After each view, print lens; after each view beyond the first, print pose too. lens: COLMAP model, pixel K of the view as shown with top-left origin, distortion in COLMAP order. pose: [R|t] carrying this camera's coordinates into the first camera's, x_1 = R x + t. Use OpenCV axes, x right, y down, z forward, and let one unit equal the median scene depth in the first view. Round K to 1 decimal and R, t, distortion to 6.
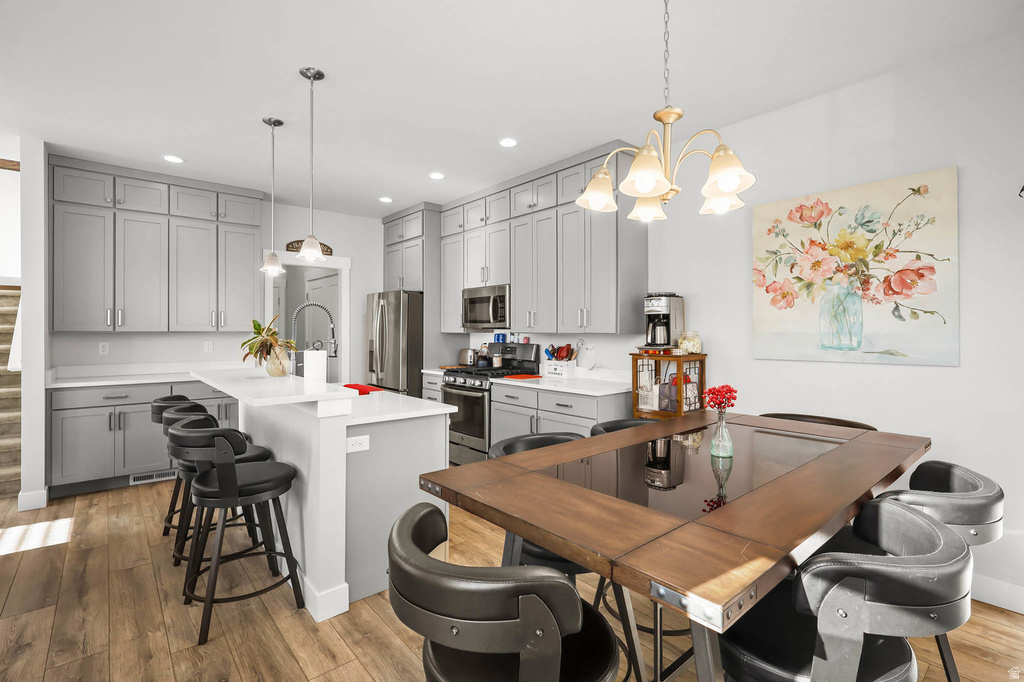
lens RADIAL K [[478.3, 0, 514.7], [0, 478.3, 332.0], [0, 0, 1]] dist [0.000212, -0.000011]
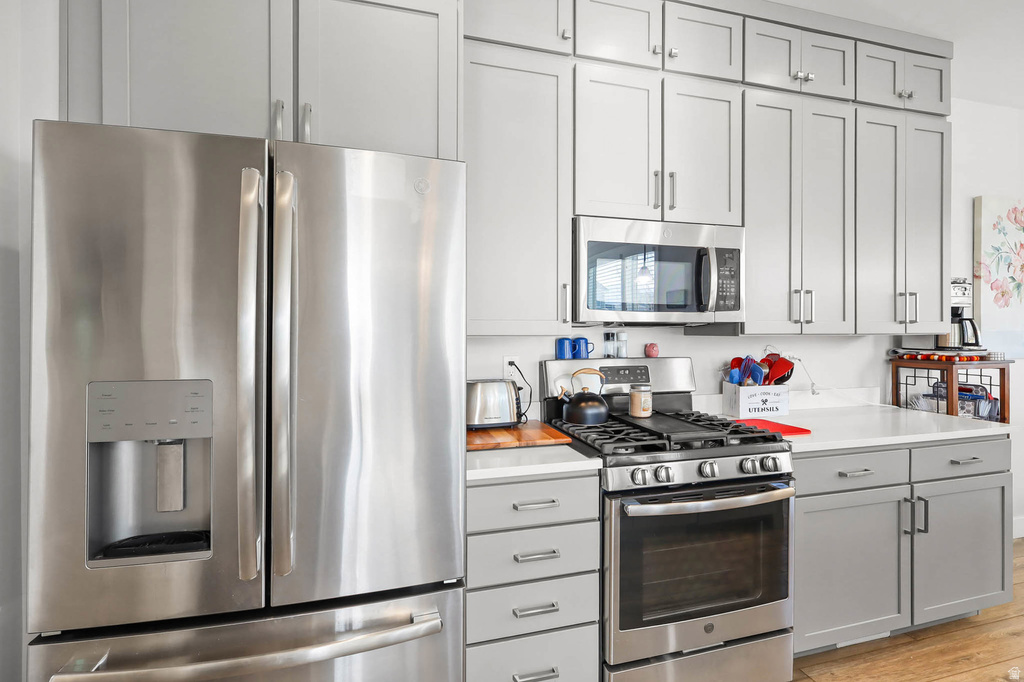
lens RADIAL K [[478.3, 0, 514.7], [0, 478.3, 332.0], [0, 0, 1]] dist [0.000212, -0.000011]
pose [[0.420431, -0.002958, 0.907319, -0.666922], [0.004752, 0.999988, 0.001058, -0.003084], [-0.907312, 0.003867, 0.420441, 1.312235]]
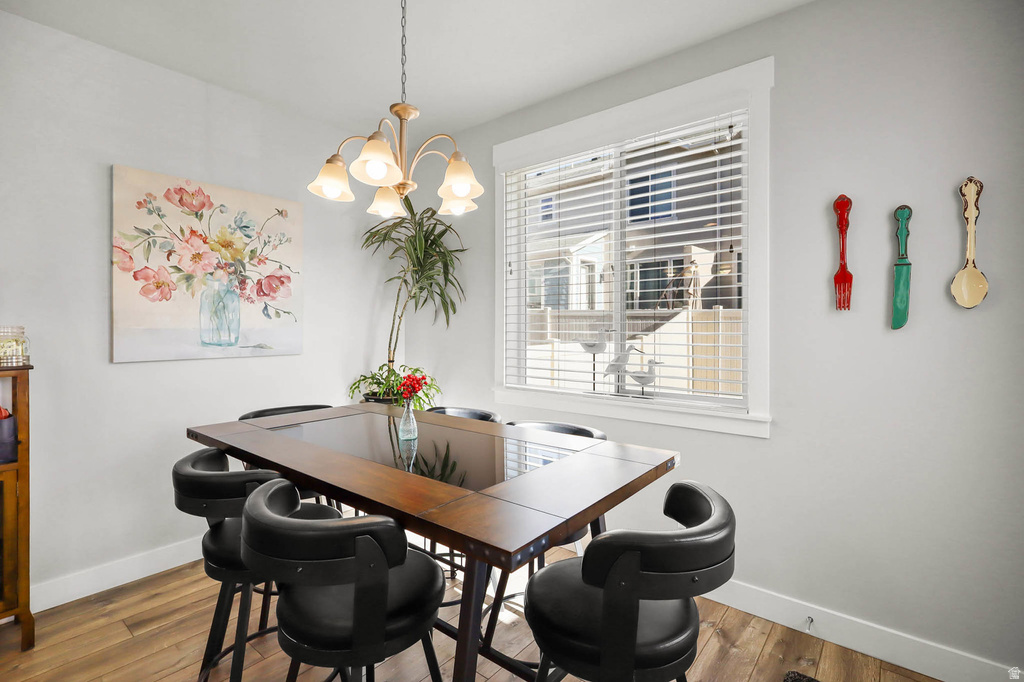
lens RADIAL K [[480.6, 0, 502.6], [0, 480.6, 327.8], [0, 0, 1]] dist [0.001023, 0.000100]
pose [[-0.163800, -0.000816, 0.986493, -0.336415], [-0.002436, 0.999997, 0.000423, -0.002243], [-0.986491, -0.002334, -0.163802, 0.466586]]
